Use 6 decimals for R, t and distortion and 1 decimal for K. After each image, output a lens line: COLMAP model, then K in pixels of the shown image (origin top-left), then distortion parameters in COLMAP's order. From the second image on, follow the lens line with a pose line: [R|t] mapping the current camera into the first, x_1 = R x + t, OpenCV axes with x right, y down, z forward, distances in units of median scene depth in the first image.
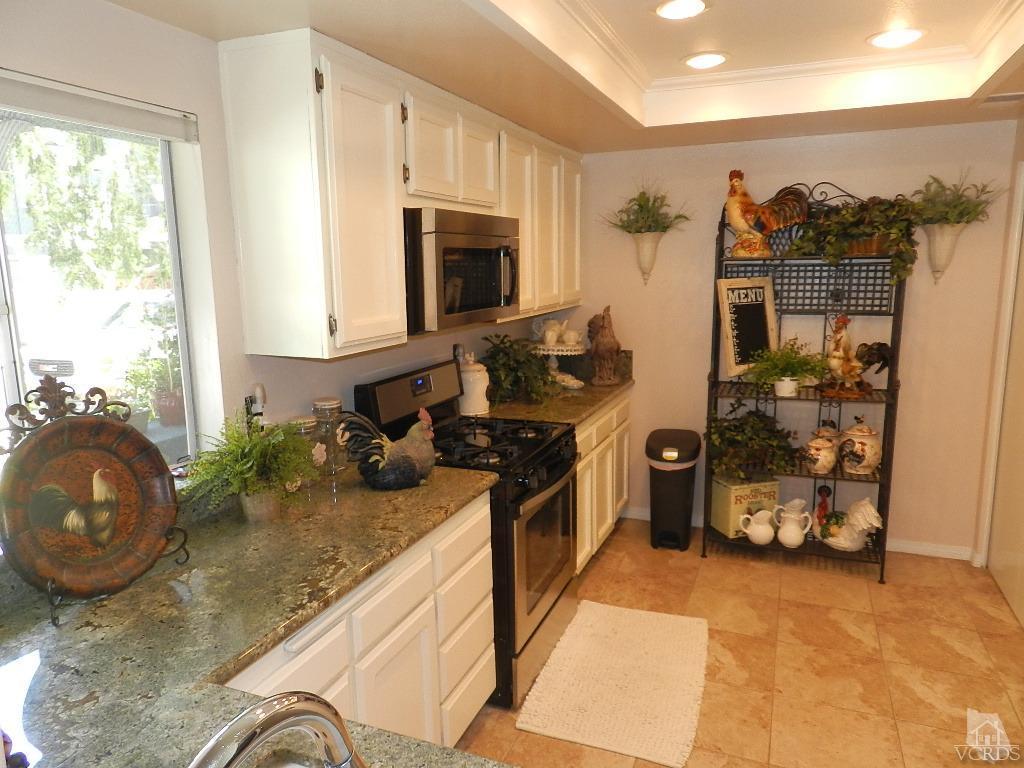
lens RADIAL K [[702.5, 0, 512.0], [0, 702.5, 384.0], [0, 0, 1]] dist [0.022263, -0.002026]
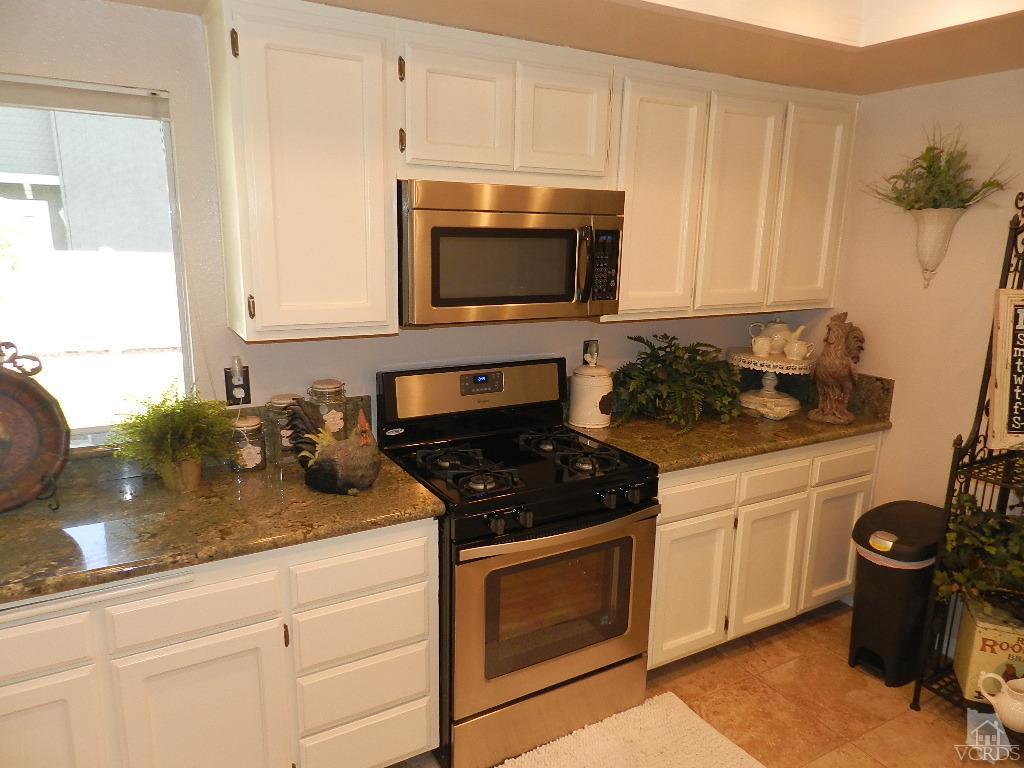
lens RADIAL K [[697.7, 0, 509.3], [0, 697.7, 386.8], [0, 0, 1]] dist [0.017116, 0.000817]
pose [[0.785720, 0.165345, -0.596075, 0.326548], [-0.136721, 0.986202, 0.093343, -0.061712], [0.603284, 0.008155, 0.797485, 0.252555]]
